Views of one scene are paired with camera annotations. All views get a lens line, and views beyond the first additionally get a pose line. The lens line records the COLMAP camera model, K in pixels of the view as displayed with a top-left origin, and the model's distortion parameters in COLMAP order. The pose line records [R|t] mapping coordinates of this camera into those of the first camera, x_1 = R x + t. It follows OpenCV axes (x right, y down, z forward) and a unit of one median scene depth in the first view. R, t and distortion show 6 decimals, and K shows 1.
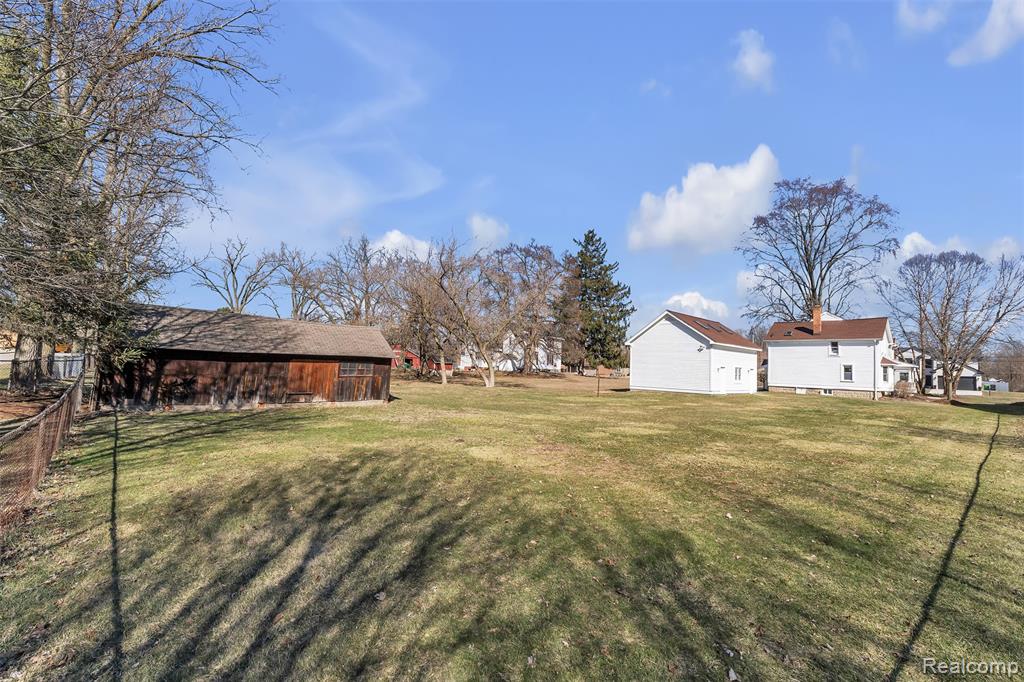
lens RADIAL K [[450.6, 0, 513.8], [0, 450.6, 338.3], [0, 0, 1]] dist [0.002109, 0.000711]
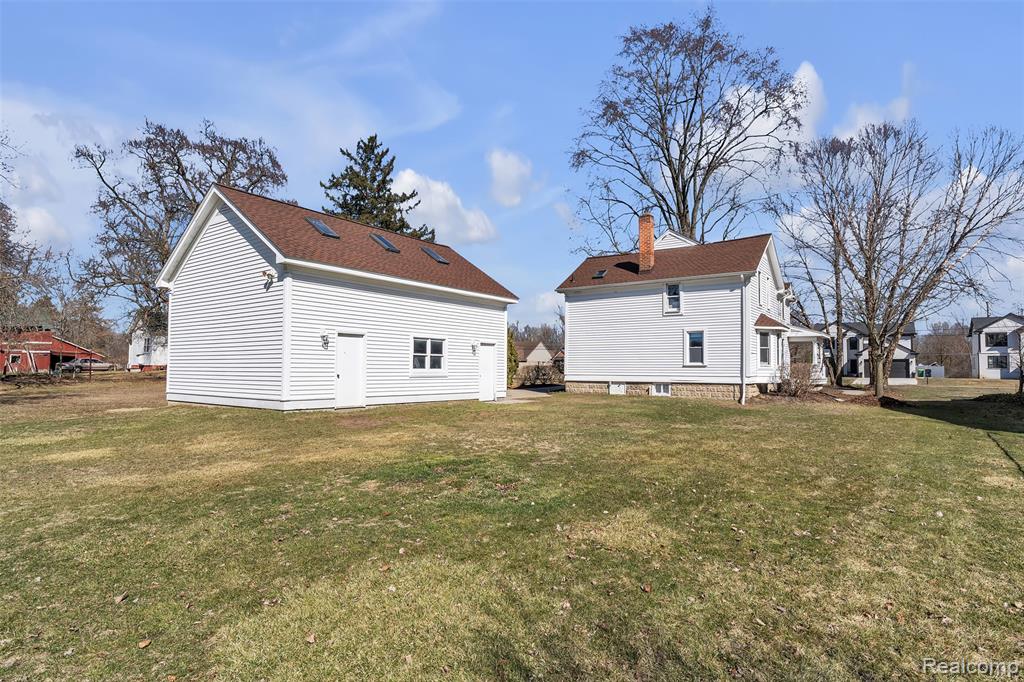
lens RADIAL K [[553.8, 0, 510.7], [0, 553.8, 348.0], [0, 0, 1]] dist [-0.002031, 0.003908]
pose [[0.983291, -0.023801, 0.180479, 0.410077], [0.018786, 0.999390, 0.029446, 0.051752], [-0.181070, -0.025563, 0.983138, 0.425903]]
